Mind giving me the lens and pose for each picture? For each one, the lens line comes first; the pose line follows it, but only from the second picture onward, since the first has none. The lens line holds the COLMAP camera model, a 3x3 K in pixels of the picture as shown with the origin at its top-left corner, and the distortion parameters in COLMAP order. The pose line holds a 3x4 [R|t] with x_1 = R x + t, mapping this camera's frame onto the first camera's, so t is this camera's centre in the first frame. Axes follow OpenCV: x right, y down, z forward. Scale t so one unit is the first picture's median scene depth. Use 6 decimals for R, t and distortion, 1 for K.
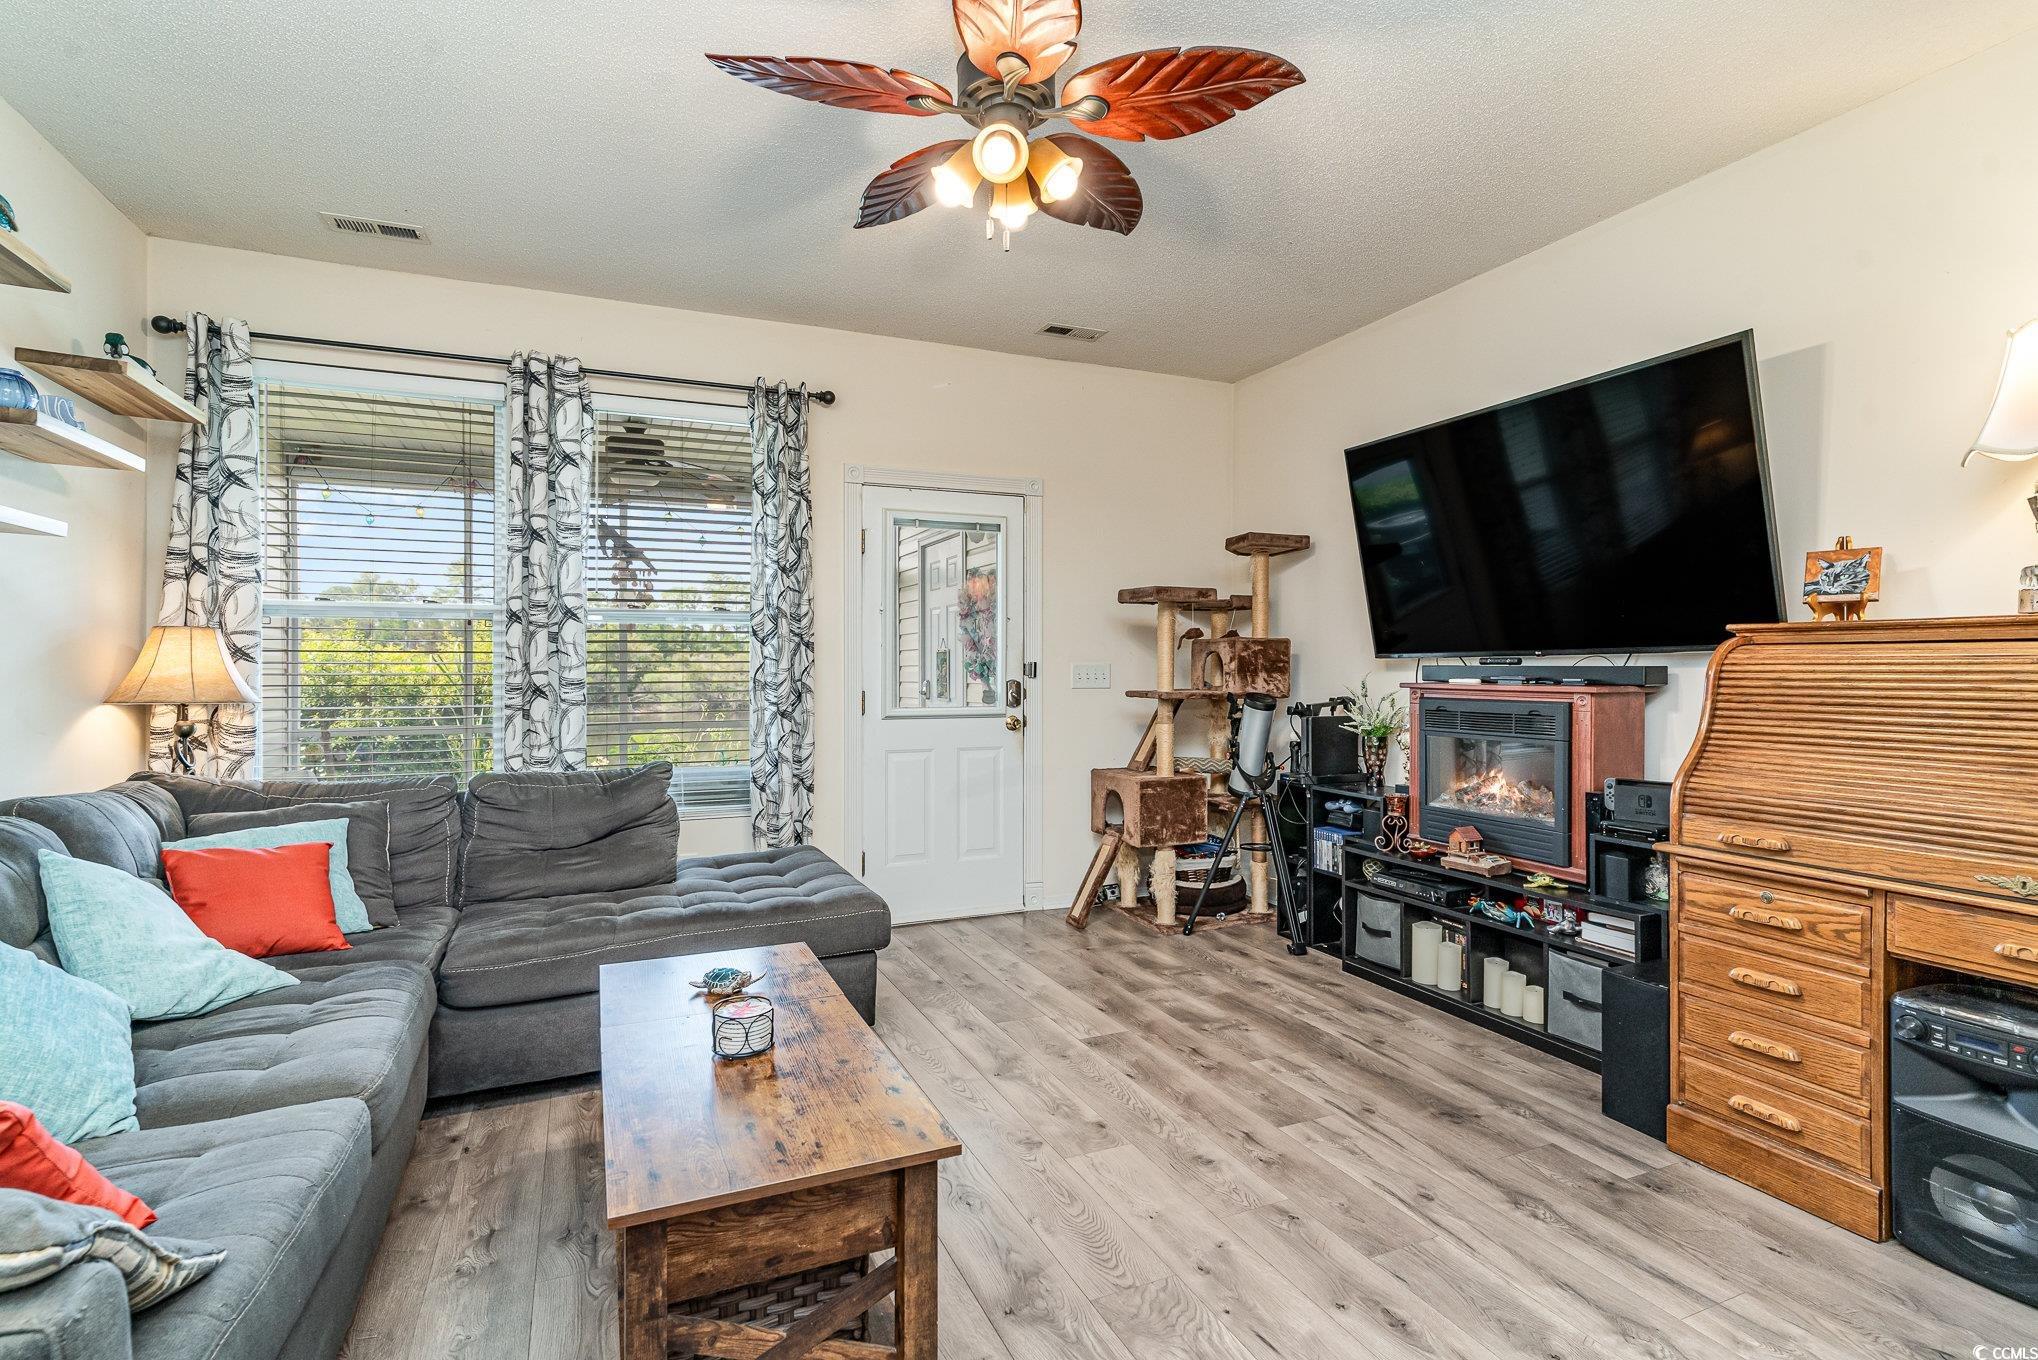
lens RADIAL K [[976.1, 0, 1019.4], [0, 976.1, 672.5], [0, 0, 1]] dist [0.003562, 0.000207]
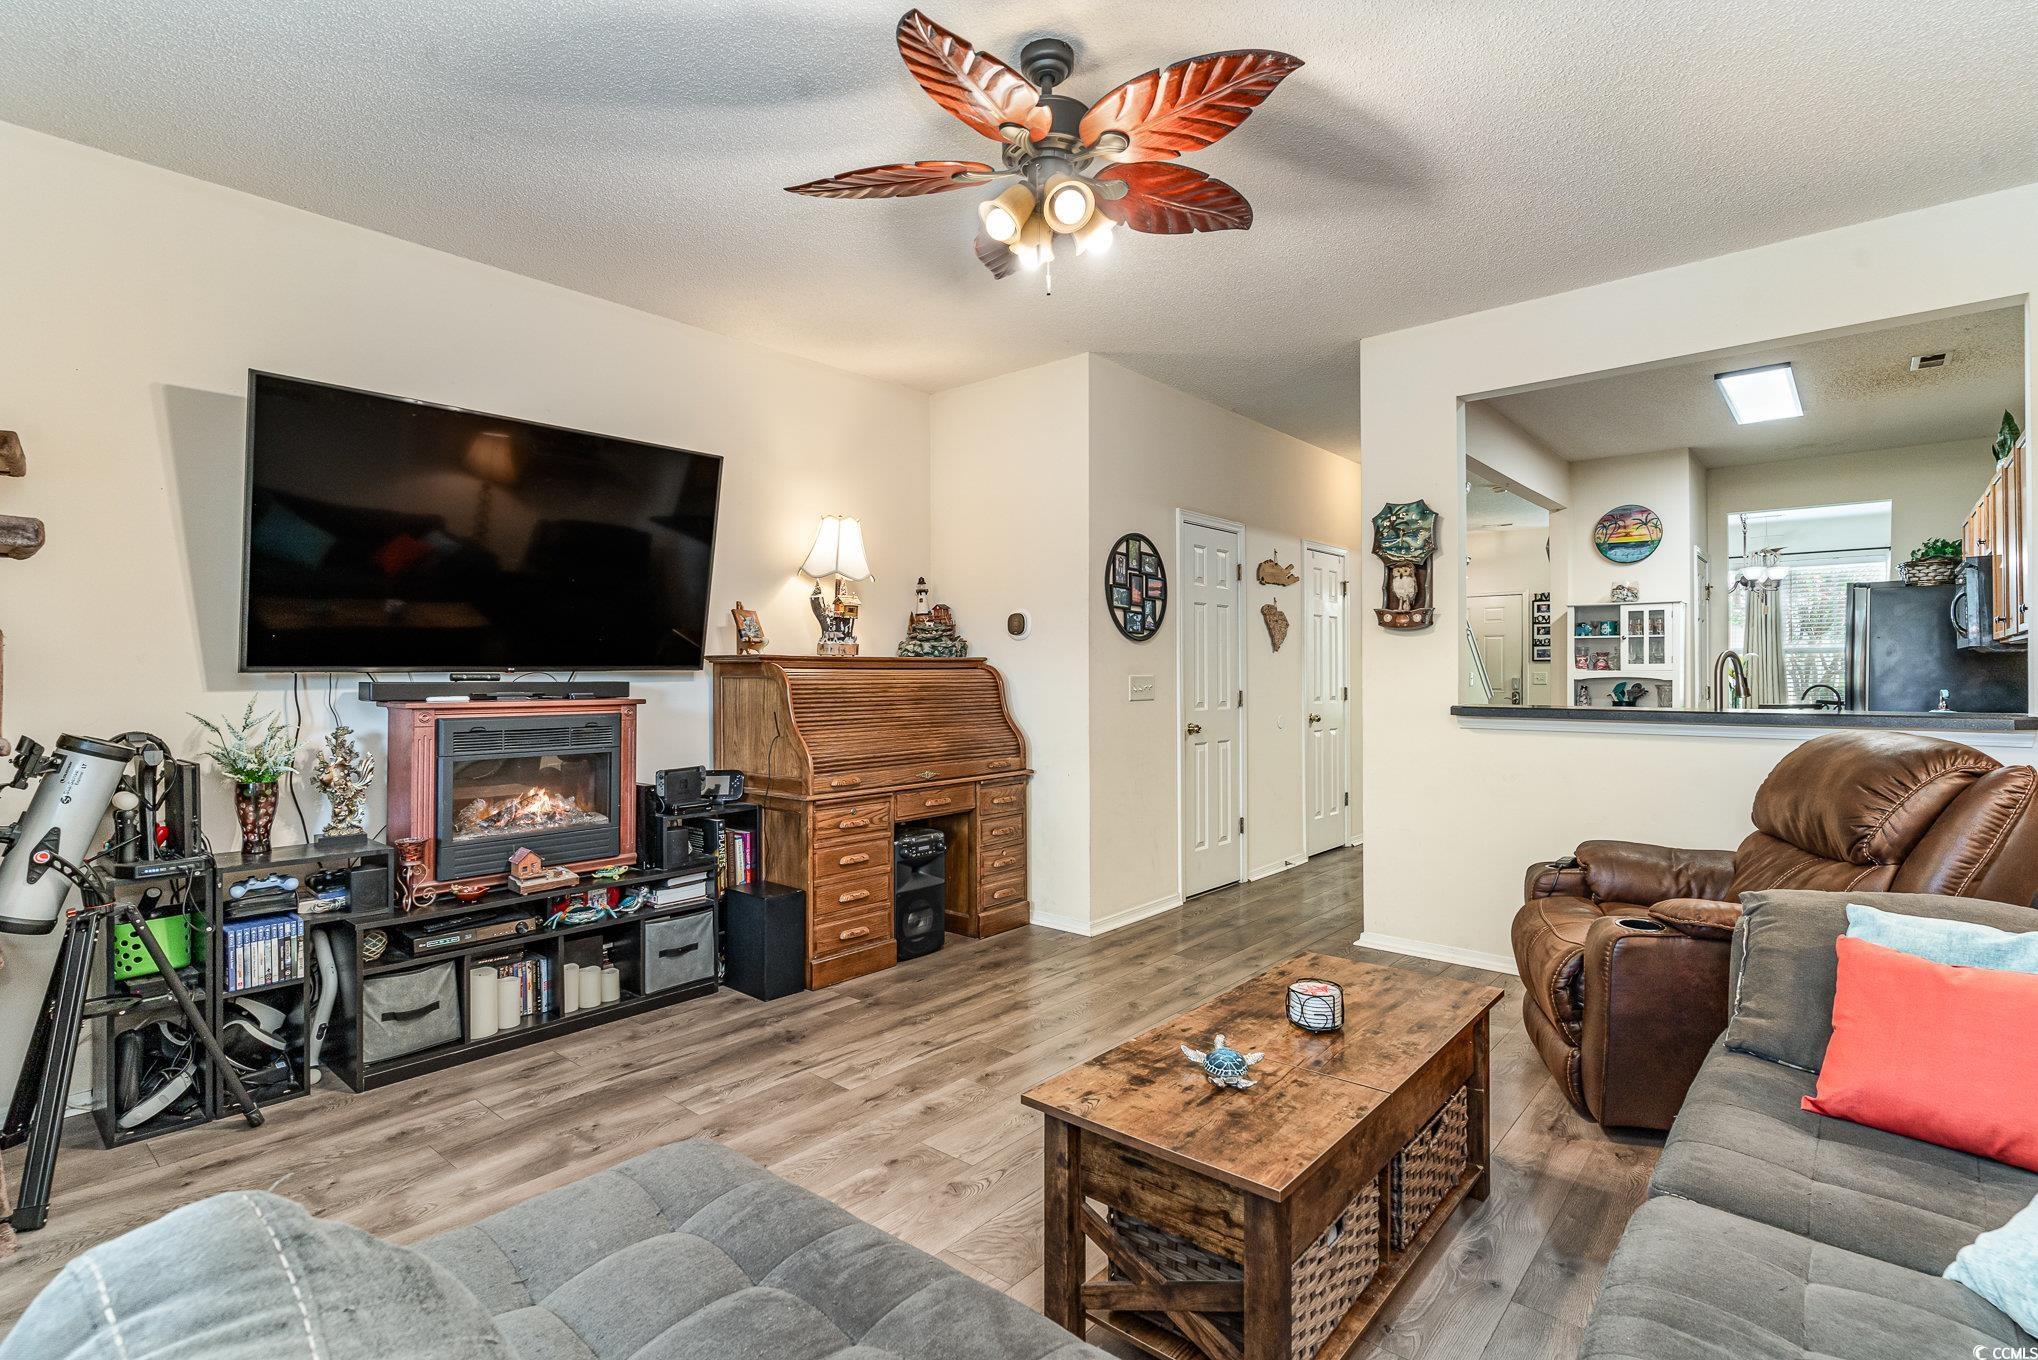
lens RADIAL K [[976.1, 0, 1019.4], [0, 976.1, 672.5], [0, 0, 1]] dist [0.003562, 0.000207]
pose [[-0.436314, 0.003190, 0.899789, -0.614041], [0.004182, 0.999990, -0.001517, -0.012202], [-0.899785, 0.003101, -0.436323, 0.956758]]
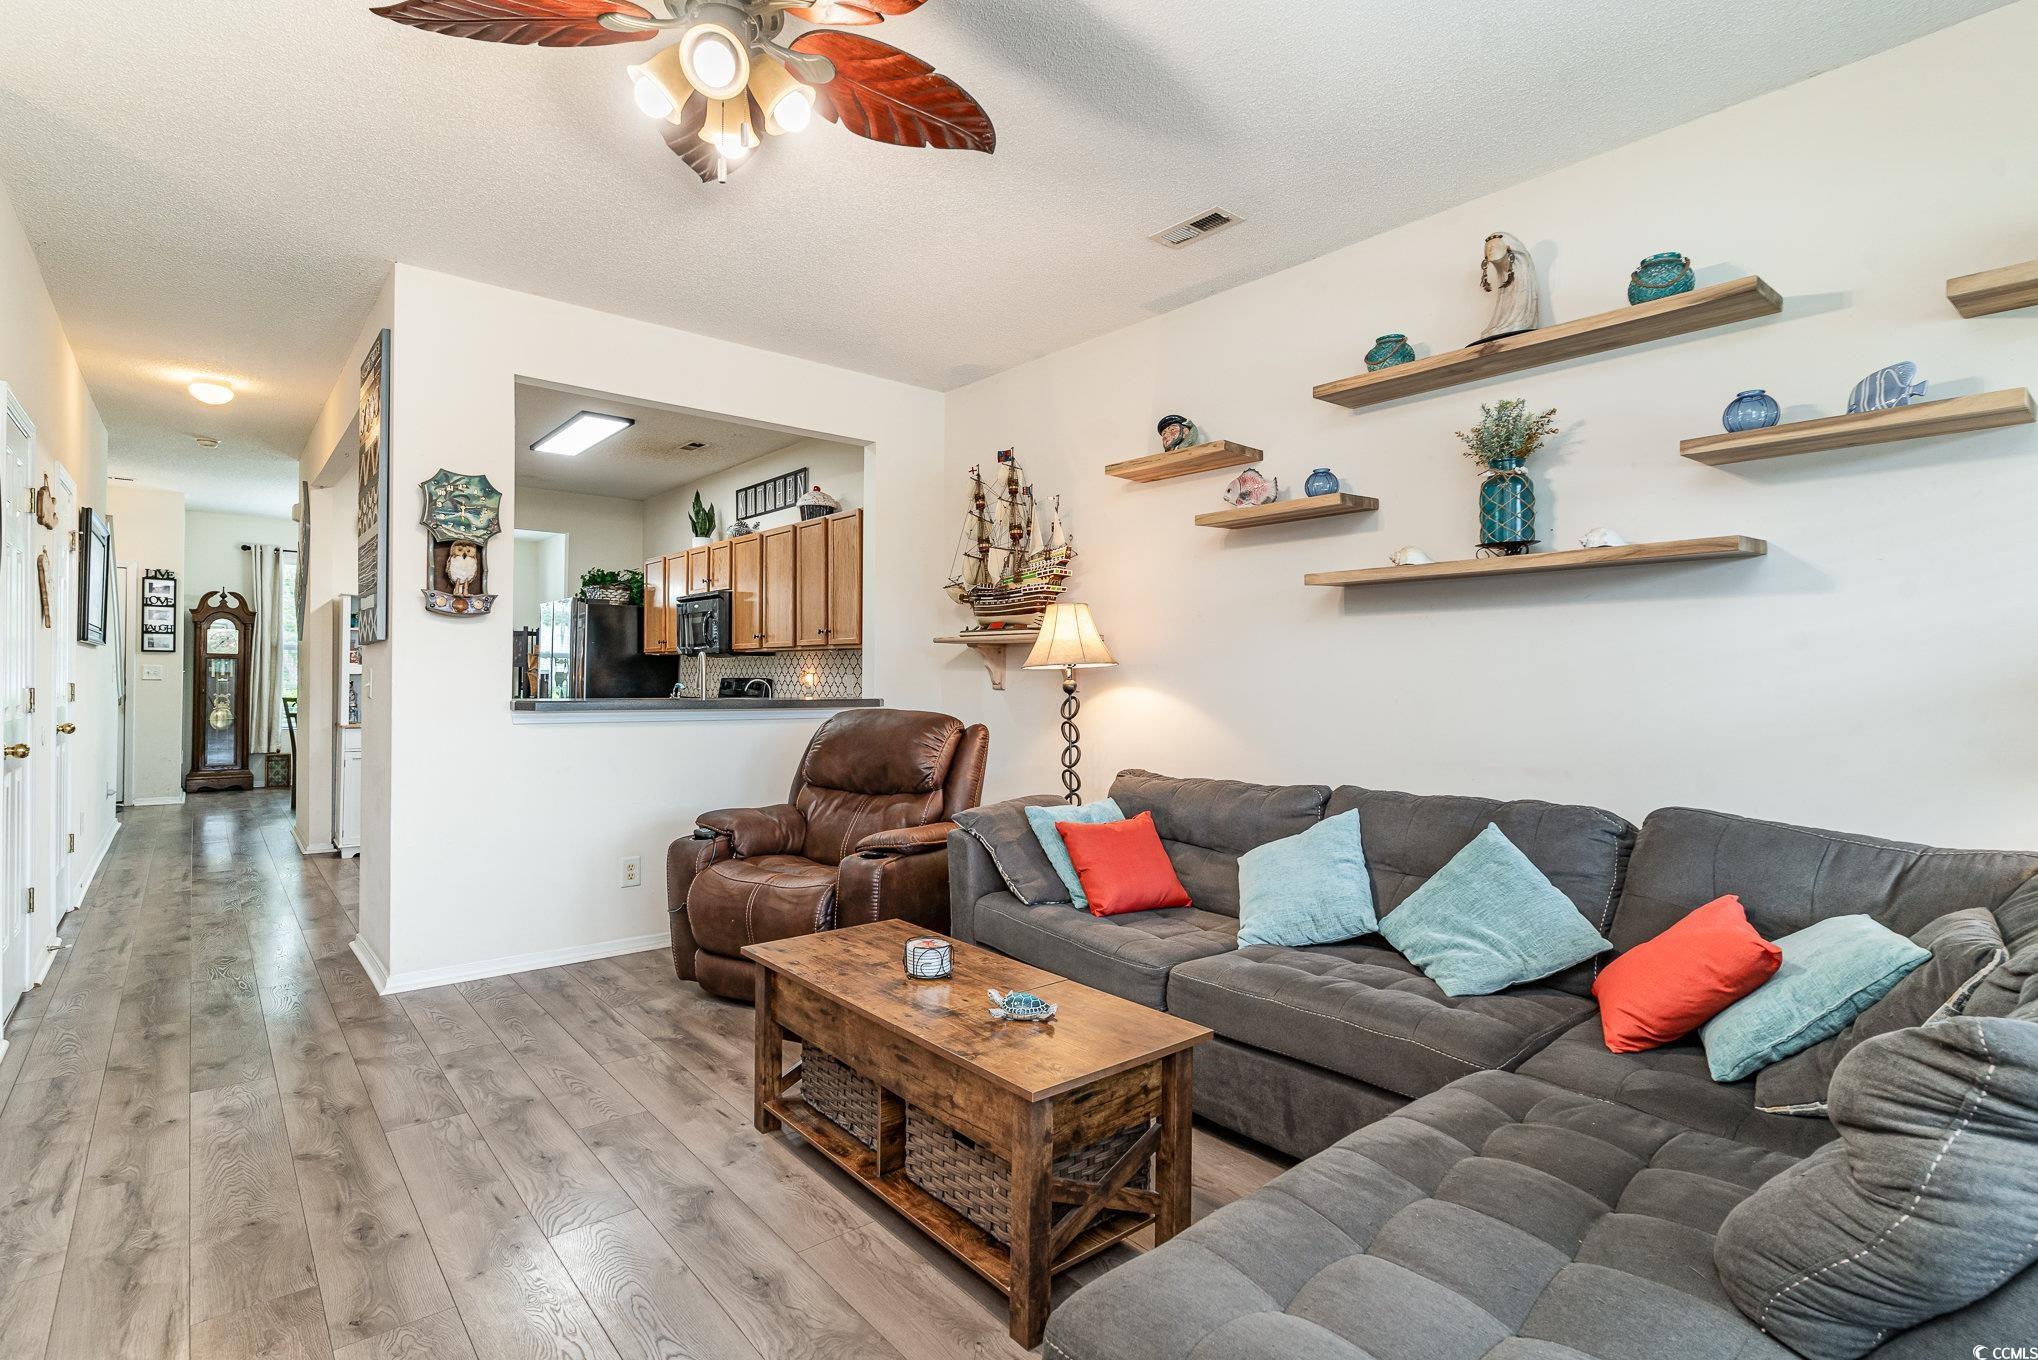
lens RADIAL K [[976.1, 0, 1019.4], [0, 976.1, 672.5], [0, 0, 1]] dist [0.003562, 0.000207]
pose [[-0.958689, -0.008270, -0.284336, -0.015308], [-0.008003, 0.999966, -0.002101, -0.006024], [0.284343, 0.000262, -0.958723, 1.205453]]
